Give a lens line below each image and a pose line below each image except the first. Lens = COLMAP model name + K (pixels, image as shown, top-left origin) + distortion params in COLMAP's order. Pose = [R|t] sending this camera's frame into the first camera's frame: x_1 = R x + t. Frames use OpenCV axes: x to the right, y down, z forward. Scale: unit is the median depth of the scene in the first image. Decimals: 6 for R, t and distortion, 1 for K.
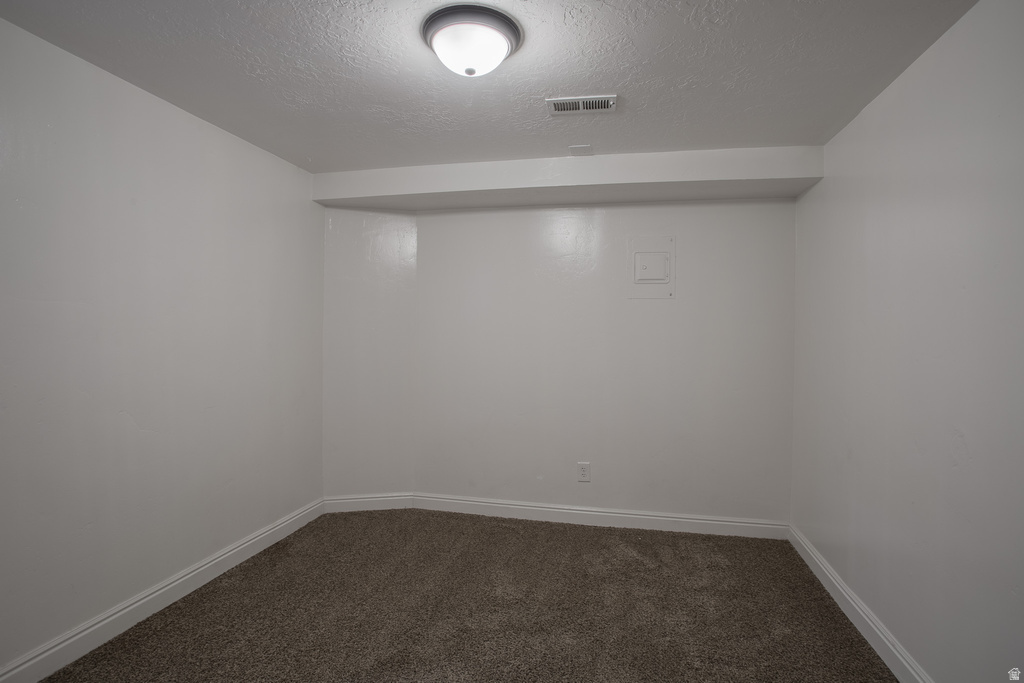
lens RADIAL K [[500.5, 0, 508.3], [0, 500.5, 336.1], [0, 0, 1]] dist [-0.078662, 0.034498]
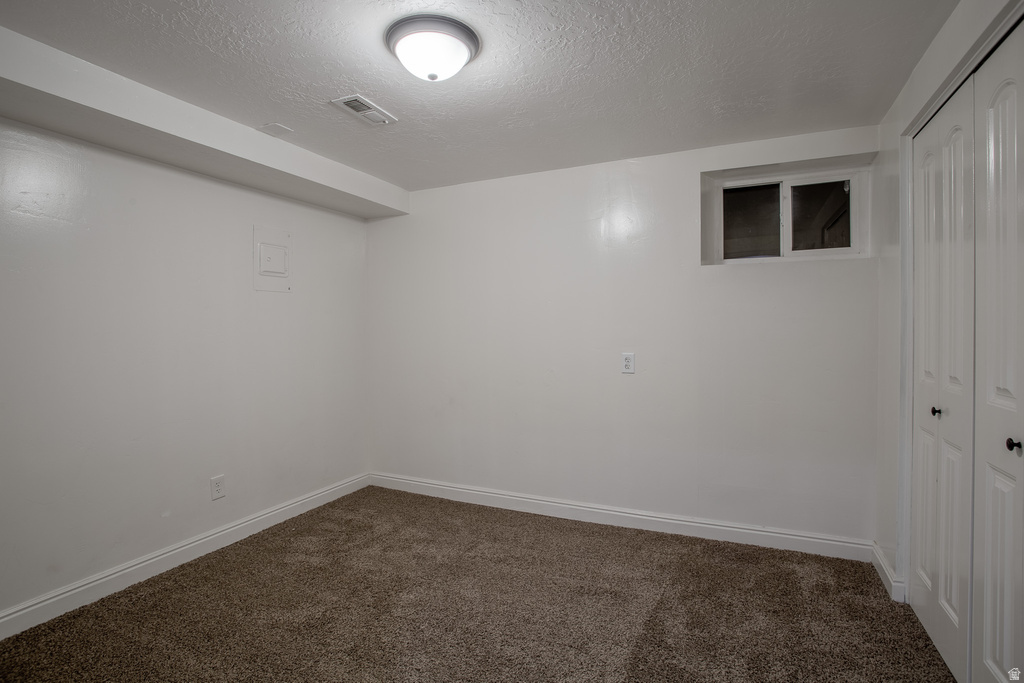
lens RADIAL K [[500.5, 0, 508.3], [0, 500.5, 336.1], [0, 0, 1]] dist [-0.078662, 0.034498]
pose [[0.216298, -0.031788, 0.975810, -0.606042], [0.017753, 0.999433, 0.028623, -0.006424], [-0.976166, 0.011133, 0.216740, 0.345361]]
